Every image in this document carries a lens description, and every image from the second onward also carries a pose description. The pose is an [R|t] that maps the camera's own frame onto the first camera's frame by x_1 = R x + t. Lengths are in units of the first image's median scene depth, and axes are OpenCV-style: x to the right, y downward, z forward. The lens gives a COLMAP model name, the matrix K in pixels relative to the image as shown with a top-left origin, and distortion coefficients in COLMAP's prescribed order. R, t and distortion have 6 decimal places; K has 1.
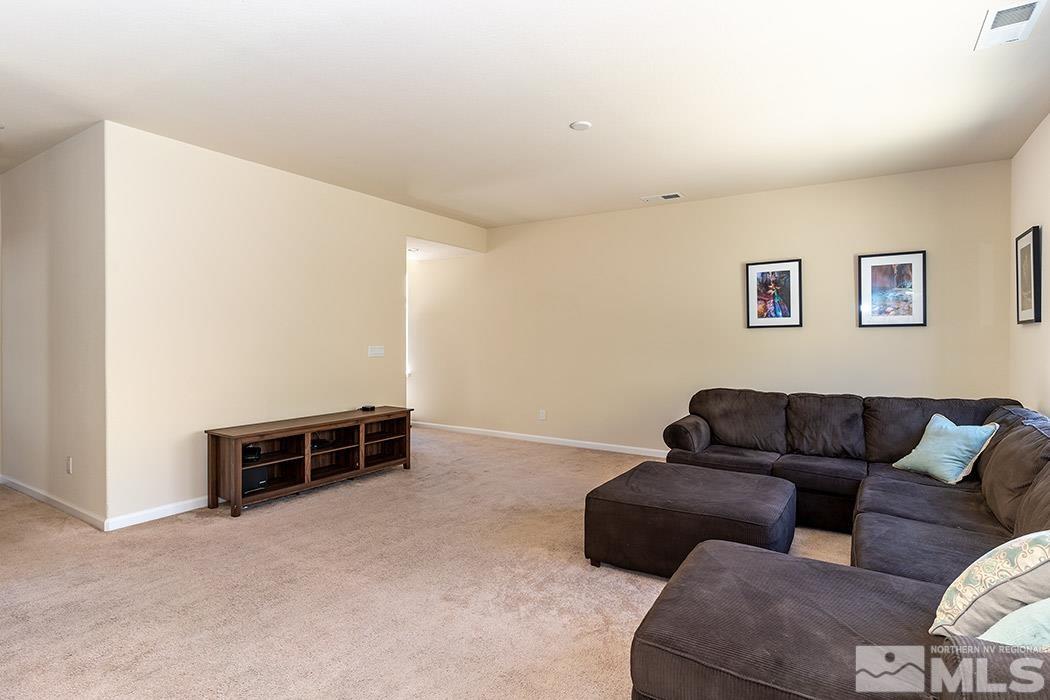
lens RADIAL K [[539.3, 0, 522.9], [0, 539.3, 340.5], [0, 0, 1]] dist [0.001010, 0.002115]
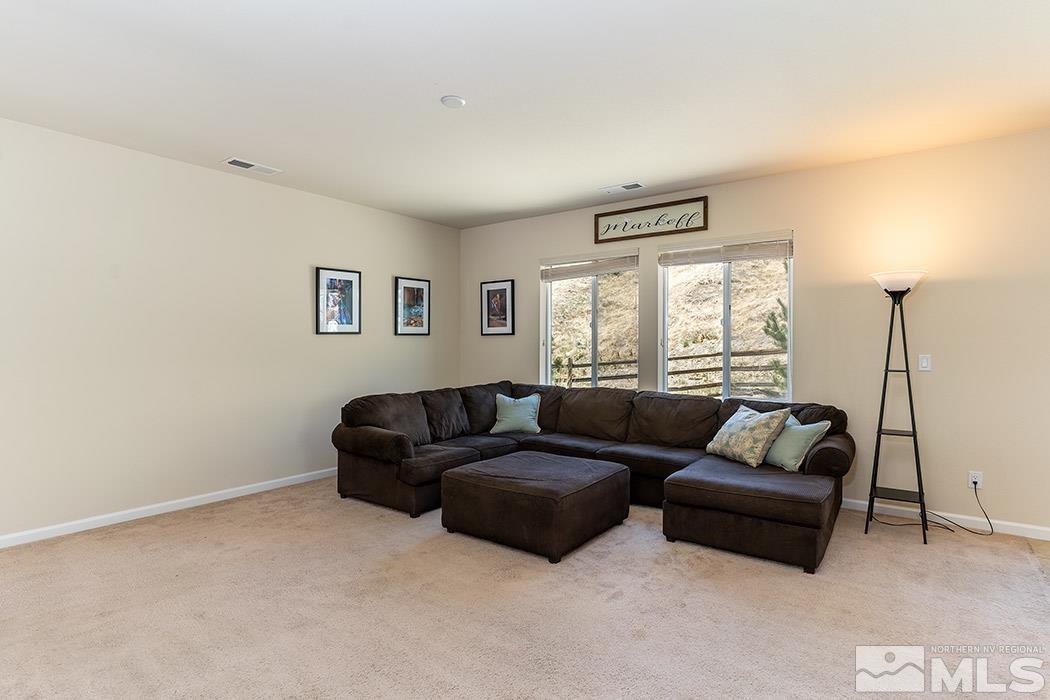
lens RADIAL K [[539.3, 0, 529.0], [0, 539.3, 344.9], [0, 0, 1]] dist [0.001010, 0.002115]
pose [[0.076804, -0.001599, 0.997045, -0.613219], [0.006588, 0.999978, 0.001097, -0.002684], [-0.997024, 0.006485, 0.076813, 0.656319]]
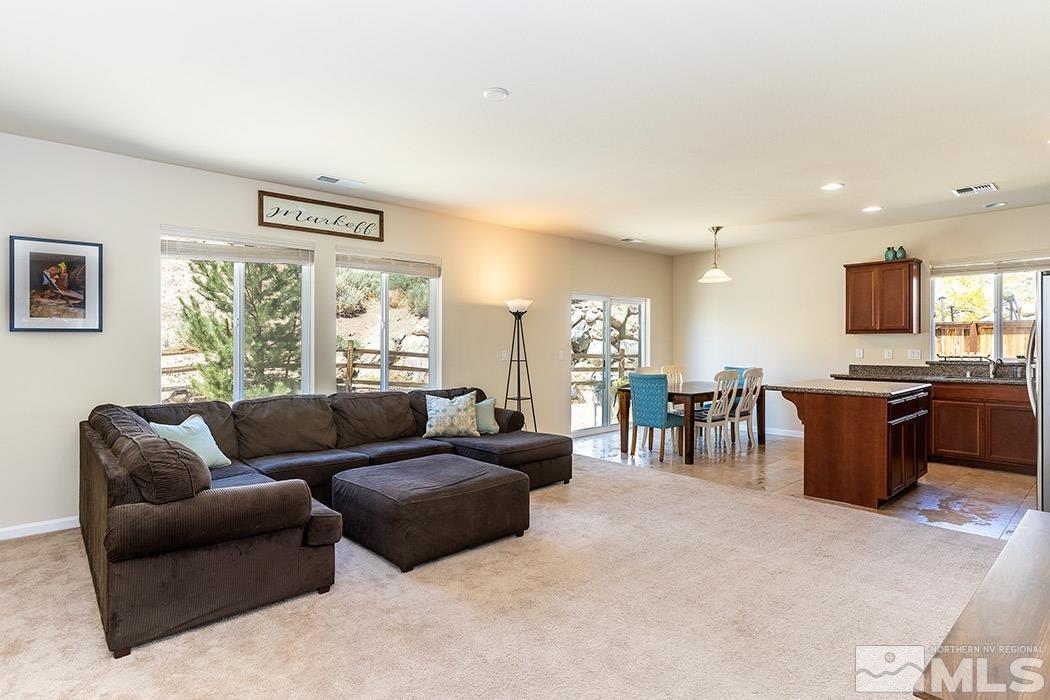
lens RADIAL K [[539.3, 0, 508.5], [0, 539.3, 349.9], [0, 0, 1]] dist [0.001010, 0.002115]
pose [[-0.956988, -0.008277, 0.290008, -0.040701], [-0.000523, 0.999641, 0.026803, -0.025540], [-0.290125, 0.025499, -0.956649, 1.589861]]
